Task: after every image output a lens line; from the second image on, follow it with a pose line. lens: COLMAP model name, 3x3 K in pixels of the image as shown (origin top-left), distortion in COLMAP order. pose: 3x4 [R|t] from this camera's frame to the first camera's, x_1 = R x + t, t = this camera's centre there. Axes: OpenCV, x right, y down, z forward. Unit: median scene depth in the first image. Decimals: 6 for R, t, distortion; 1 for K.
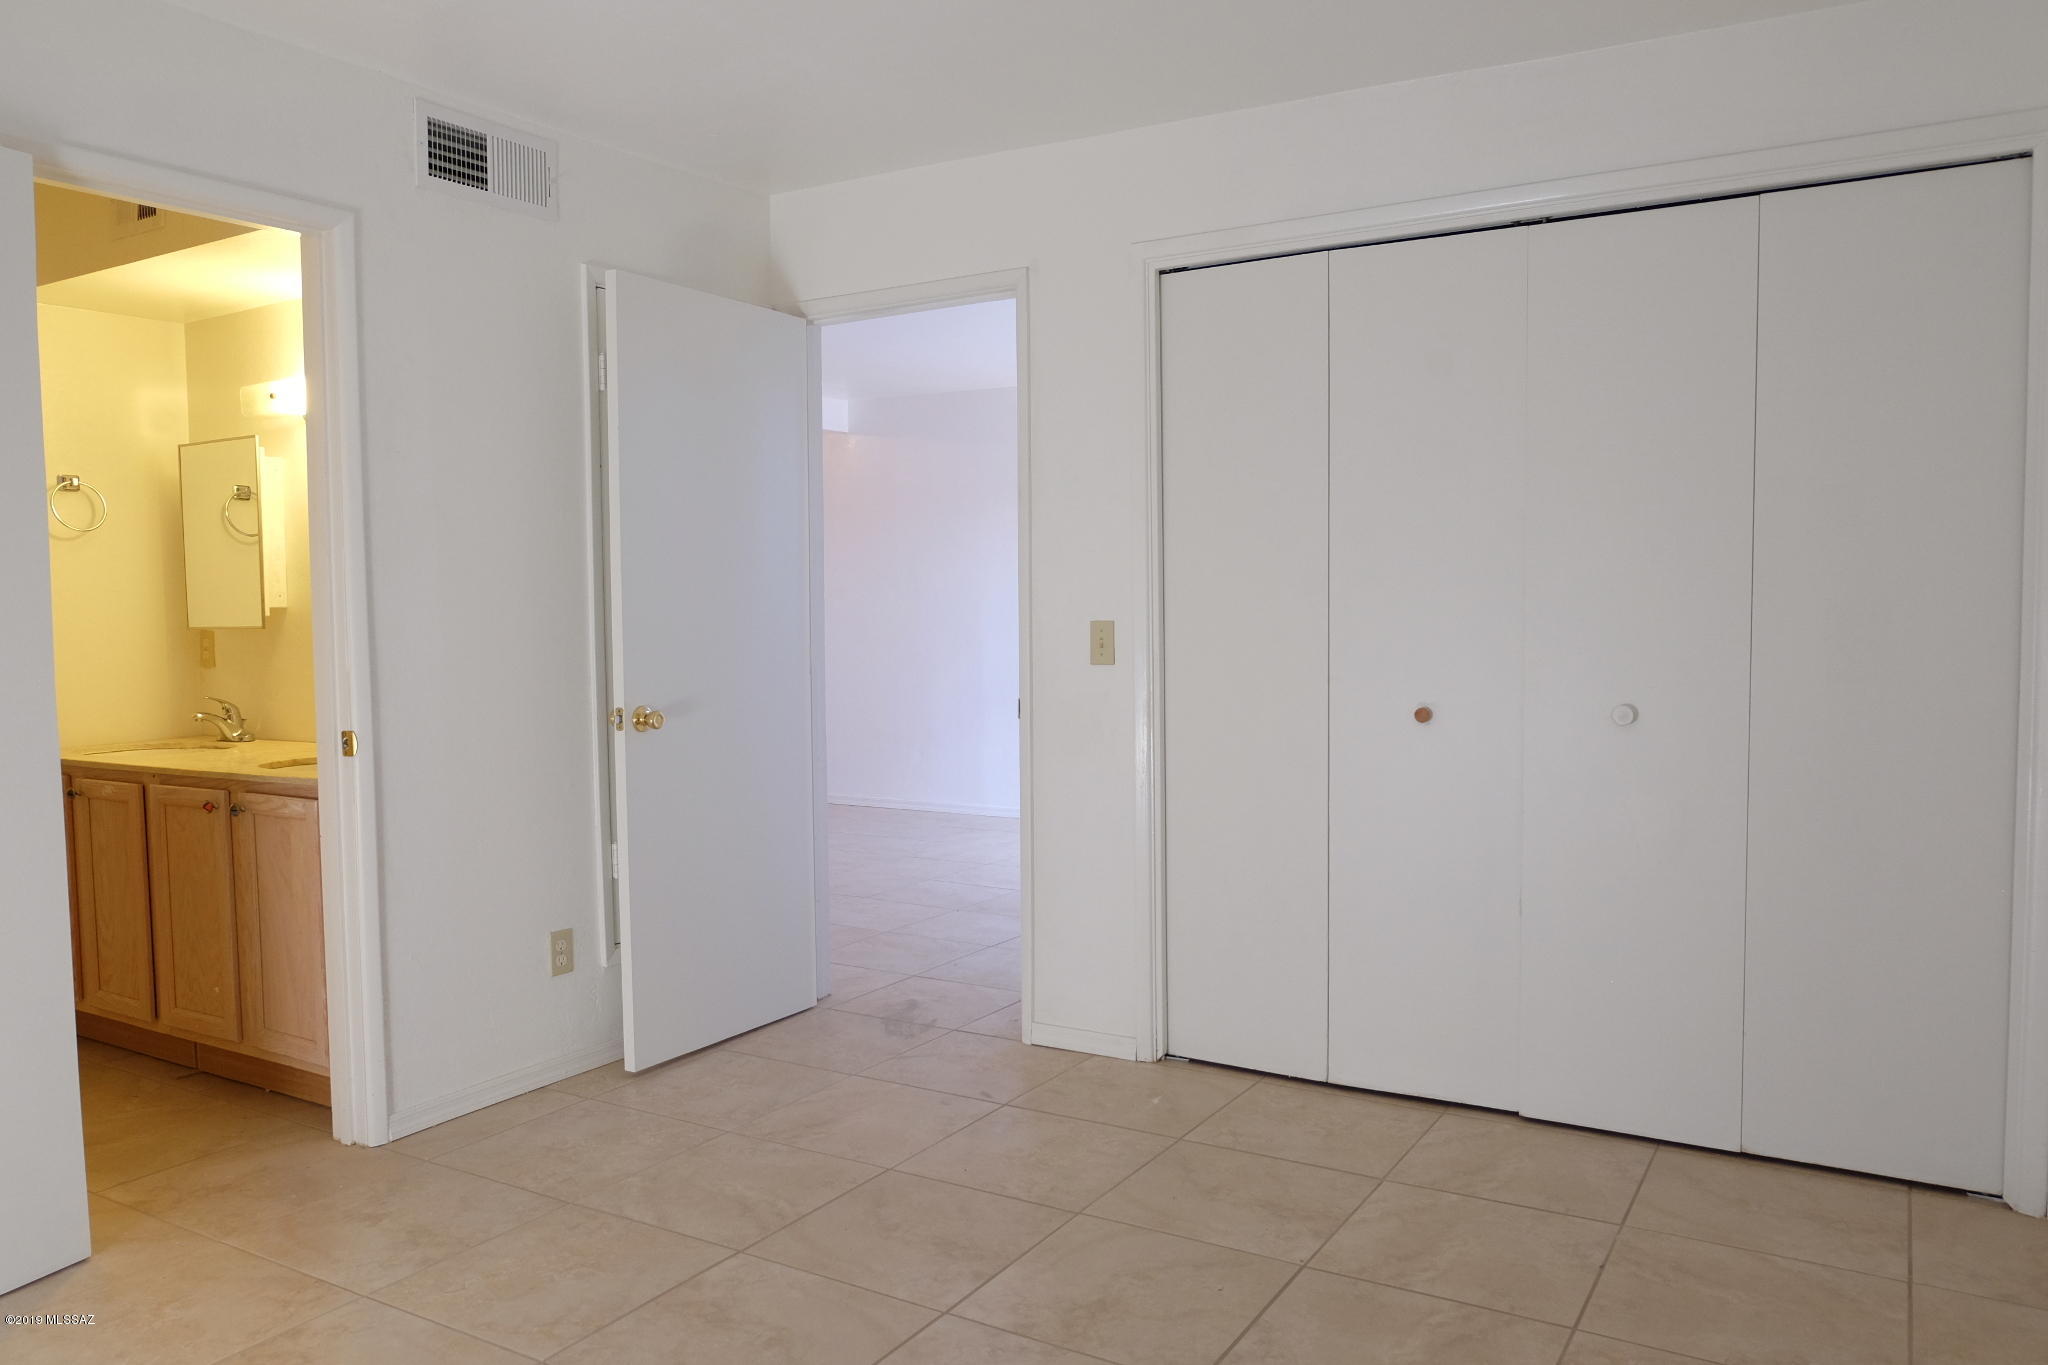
lens RADIAL K [[1456.0, 0, 1049.9], [0, 1456.0, 674.3], [0, 0, 1]] dist [-0.087879, 0.122293]
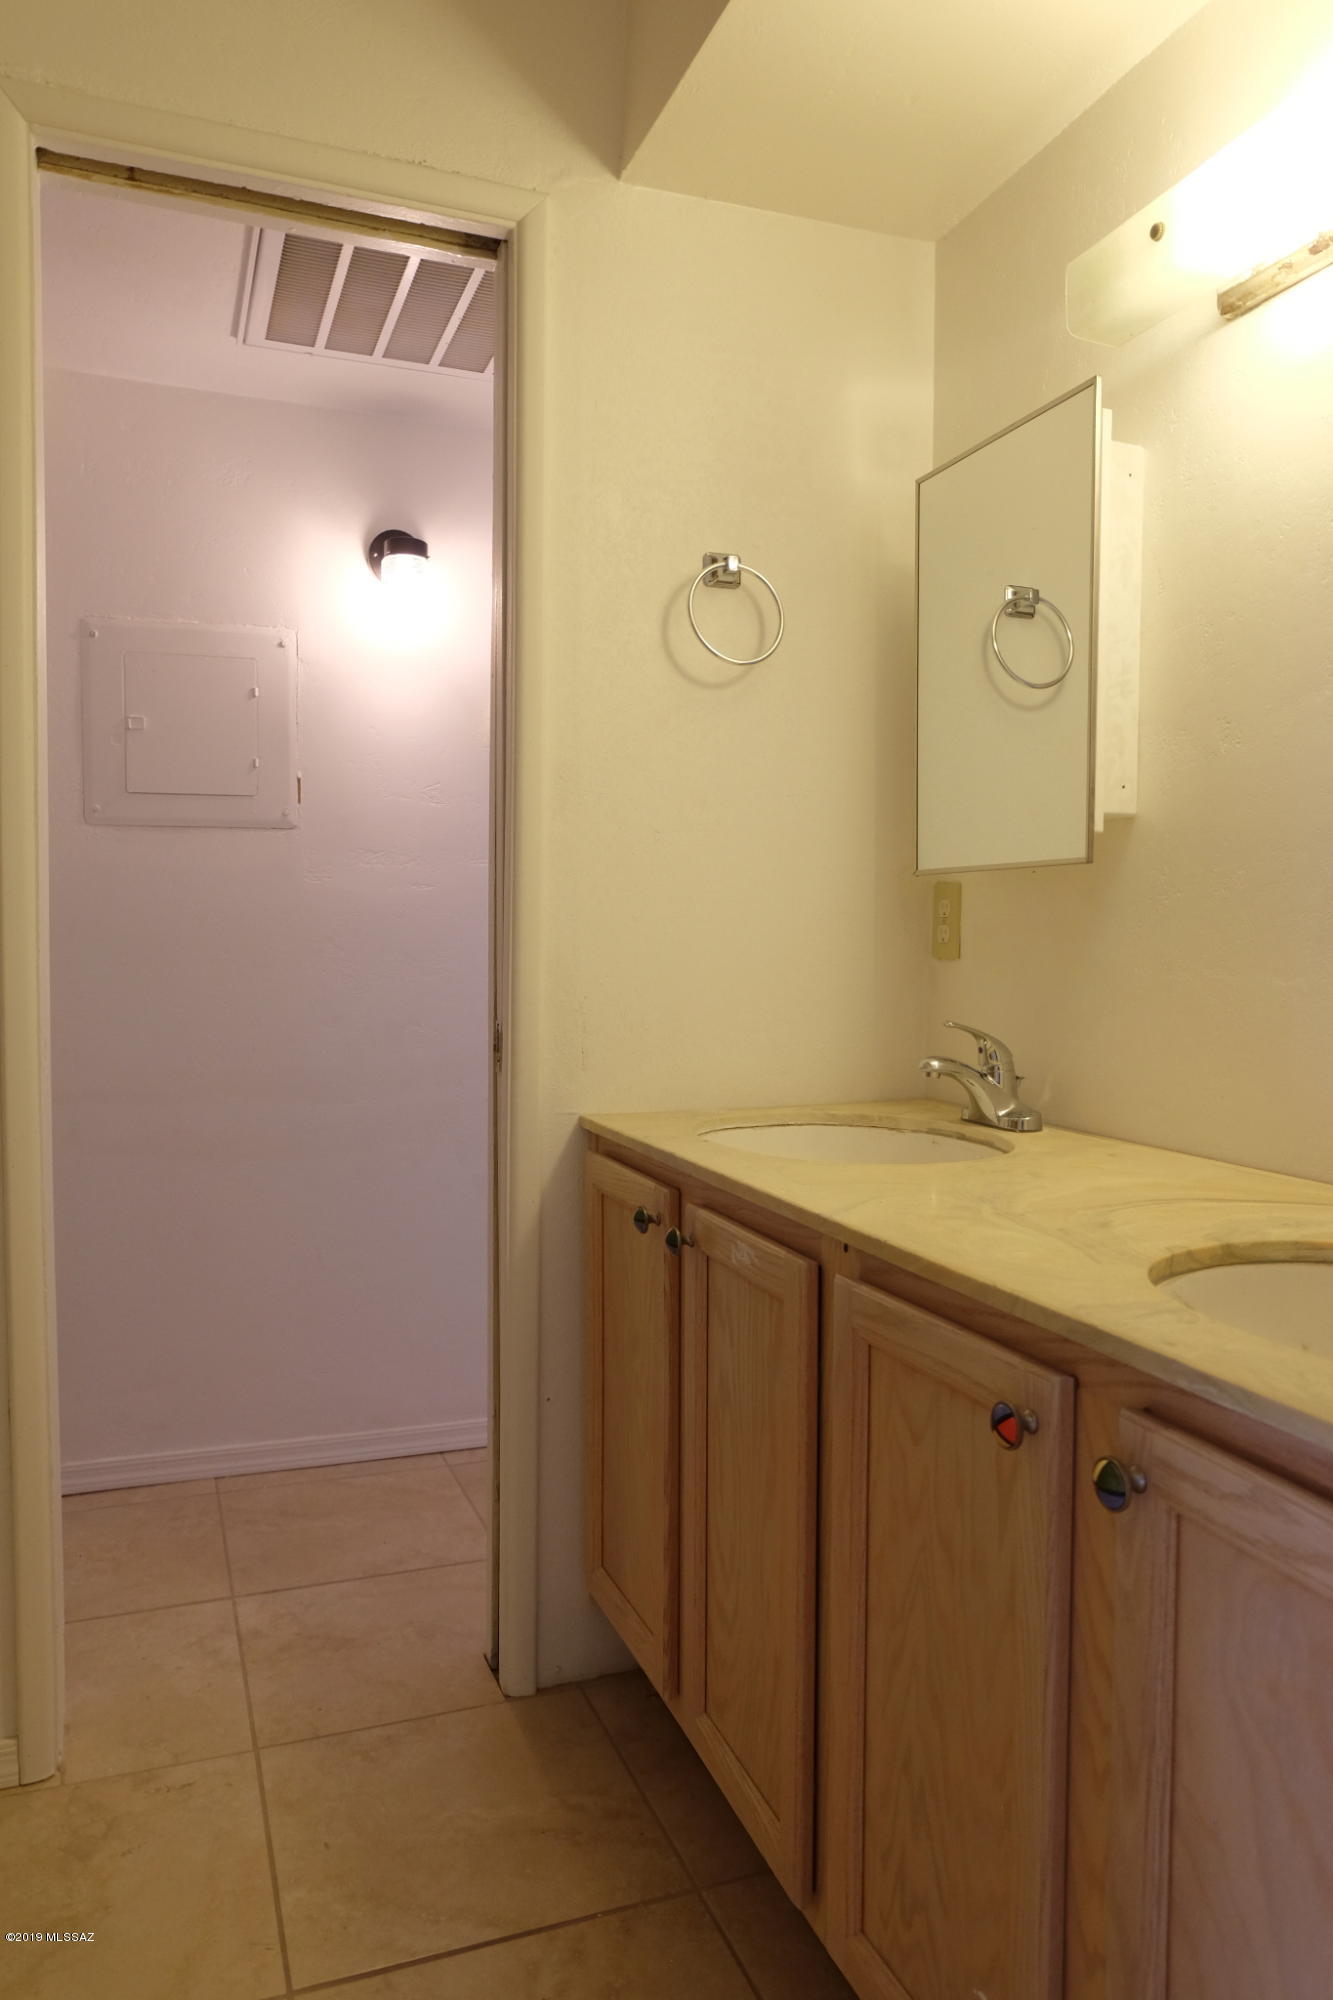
lens RADIAL K [[1378.5, 0, 670.1], [0, 1378.5, 995.6], [0, 0, 1]] dist [-0.139794, 0.081524]
pose [[0.779452, 0.046277, -0.624751, -0.401516], [-0.047515, 0.998762, 0.014701, 0.005454], [0.624658, 0.018227, 0.780686, 0.630500]]
